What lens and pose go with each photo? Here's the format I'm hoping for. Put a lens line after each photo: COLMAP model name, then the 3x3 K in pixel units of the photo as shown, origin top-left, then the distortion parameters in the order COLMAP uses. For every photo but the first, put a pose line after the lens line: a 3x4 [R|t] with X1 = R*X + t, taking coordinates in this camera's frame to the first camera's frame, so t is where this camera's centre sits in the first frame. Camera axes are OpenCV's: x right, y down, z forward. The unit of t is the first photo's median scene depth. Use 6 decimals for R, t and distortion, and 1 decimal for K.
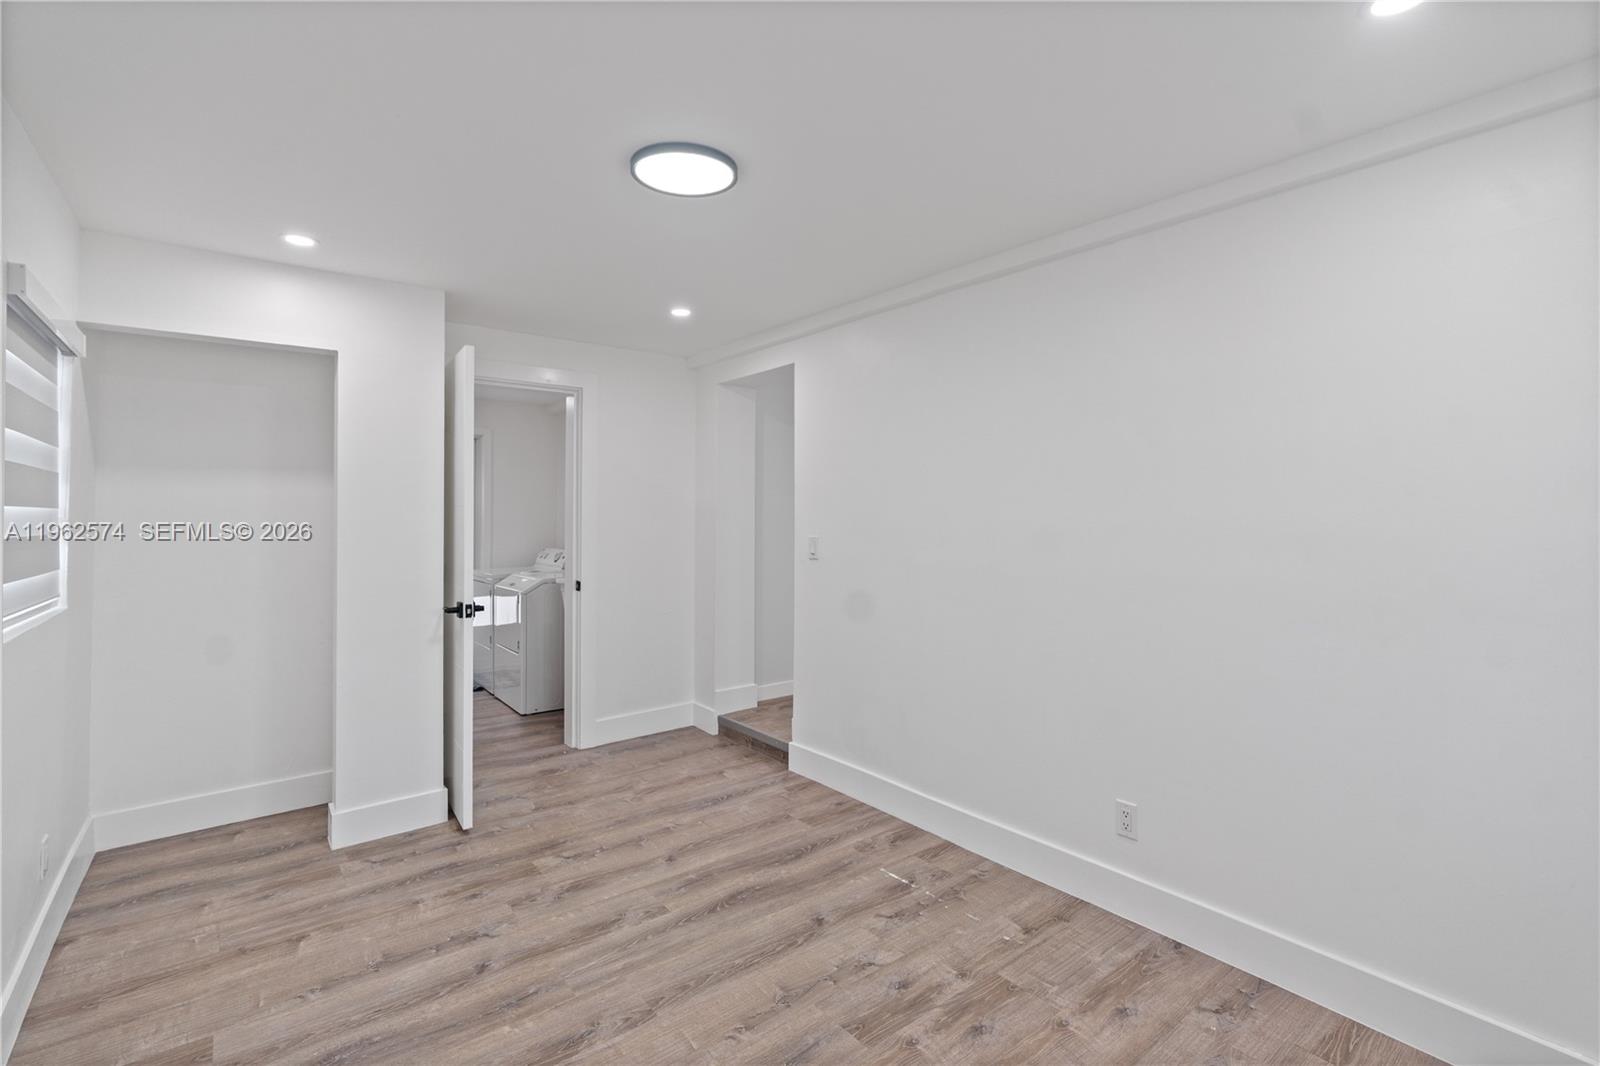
lens RADIAL K [[729.8, 0, 803.8], [0, 729.8, 523.3], [0, 0, 1]] dist [-0.003803, 0.000979]
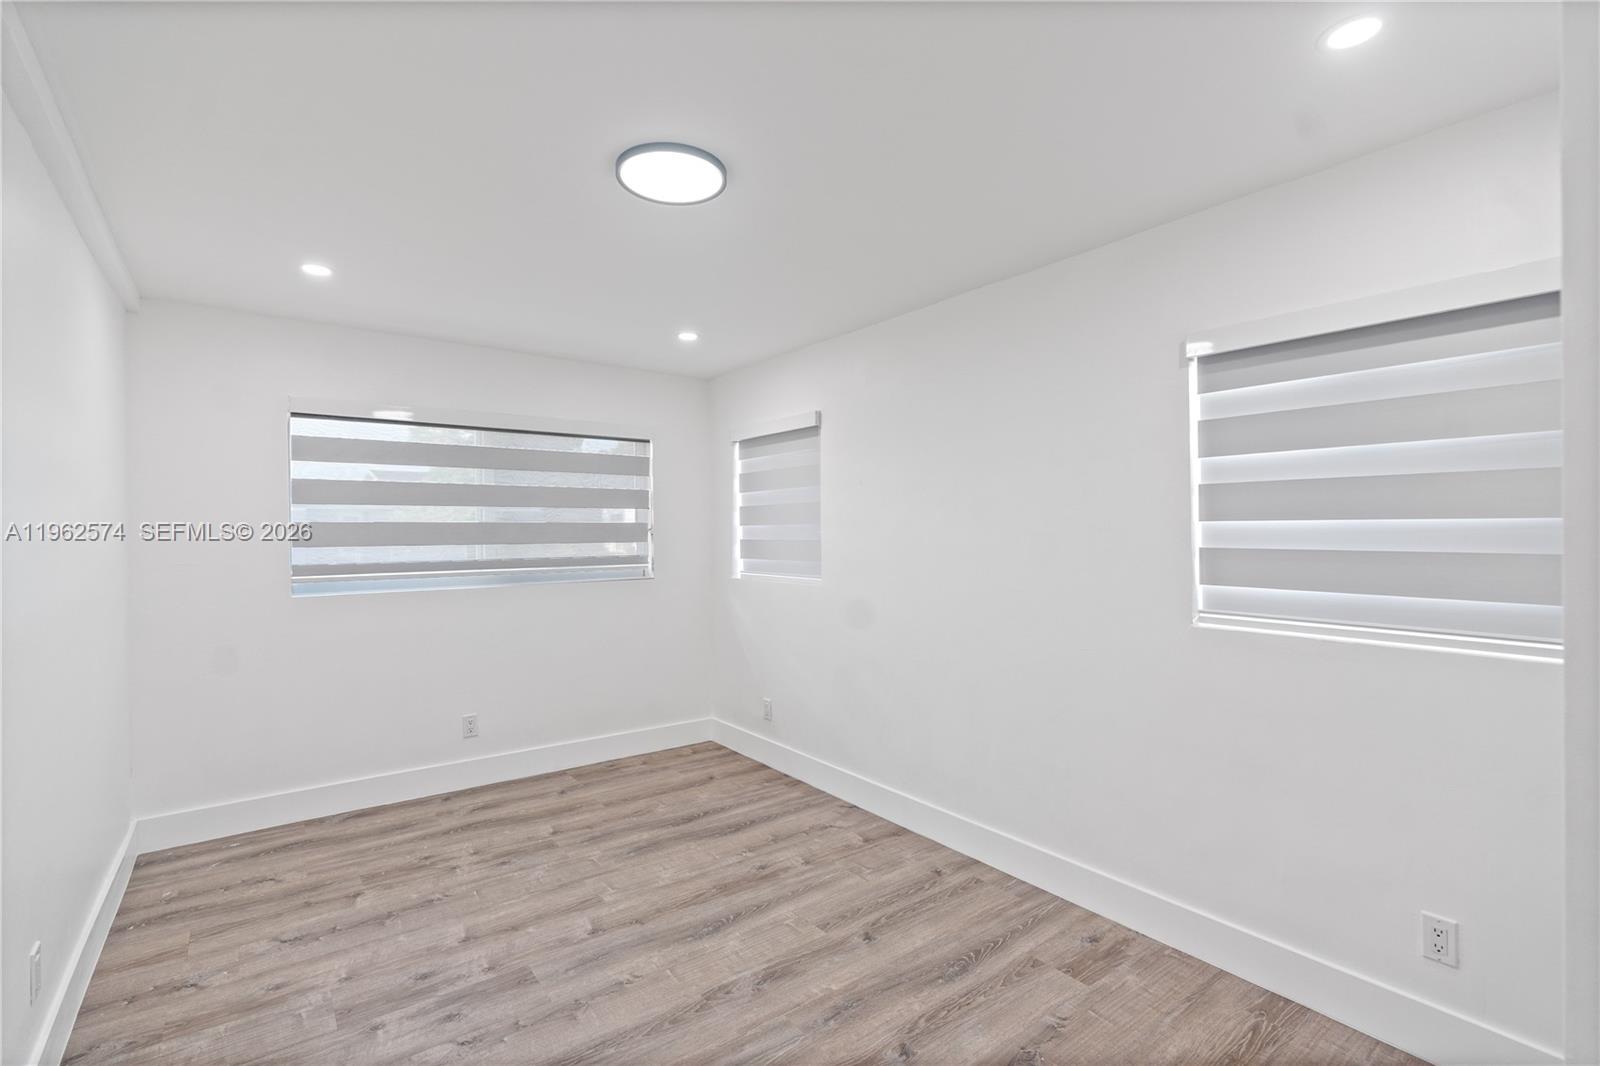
lens RADIAL K [[729.8, 0, 803.8], [0, 729.8, 523.3], [0, 0, 1]] dist [-0.003803, 0.000979]
pose [[-0.999841, 0.003857, 0.017431, -0.371864], [0.003838, 0.999992, -0.001075, -0.021483], [-0.017435, -0.001008, -0.999847, 2.060206]]
